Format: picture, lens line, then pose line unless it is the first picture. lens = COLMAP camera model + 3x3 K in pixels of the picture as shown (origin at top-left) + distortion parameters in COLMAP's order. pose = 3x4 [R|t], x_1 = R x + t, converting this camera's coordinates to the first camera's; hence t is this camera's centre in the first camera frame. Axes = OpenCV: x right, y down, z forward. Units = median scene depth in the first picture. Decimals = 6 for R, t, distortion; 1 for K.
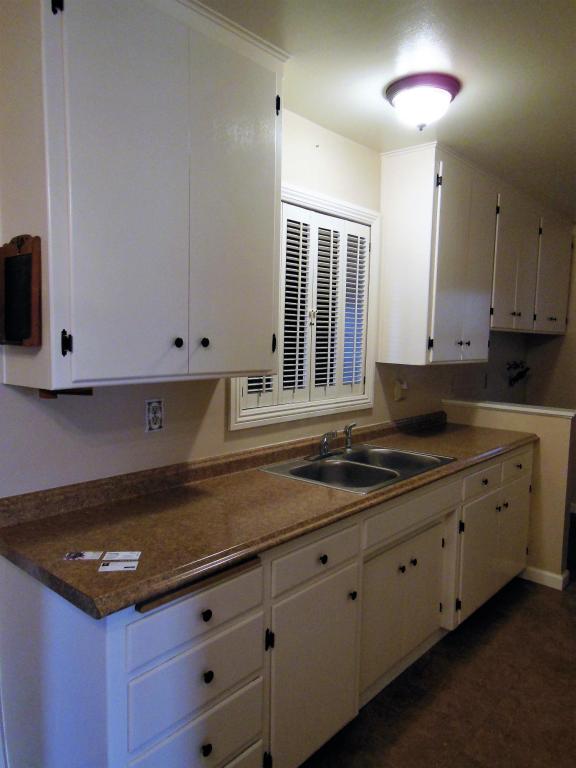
lens RADIAL K [[548.5, 0, 288.0], [0, 548.5, 384.0], [0, 0, 1]] dist [-0.004810, 0.051745]
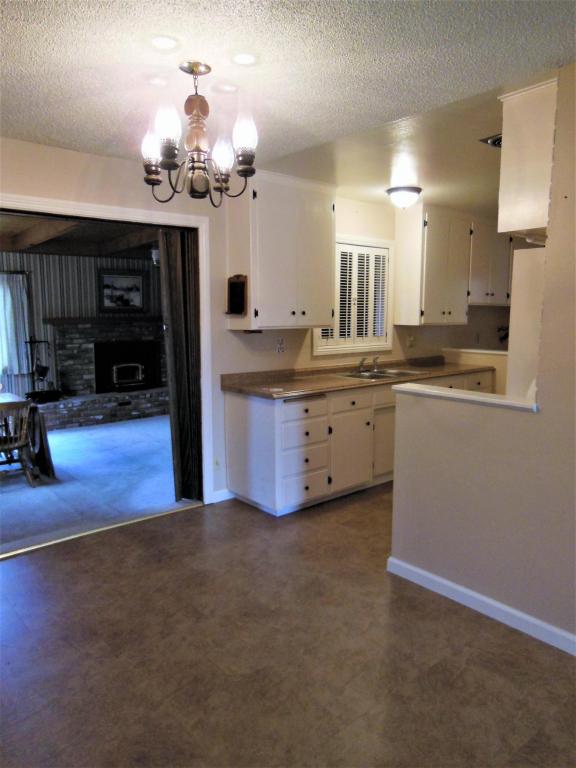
lens RADIAL K [[548.5, 0, 288.0], [0, 548.5, 384.0], [0, 0, 1]] dist [-0.004810, 0.051745]
pose [[0.990234, -0.002947, -0.139386, 0.083770], [0.007987, 0.999334, 0.035613, 0.107210], [0.139188, -0.036378, 0.989597, -1.006588]]
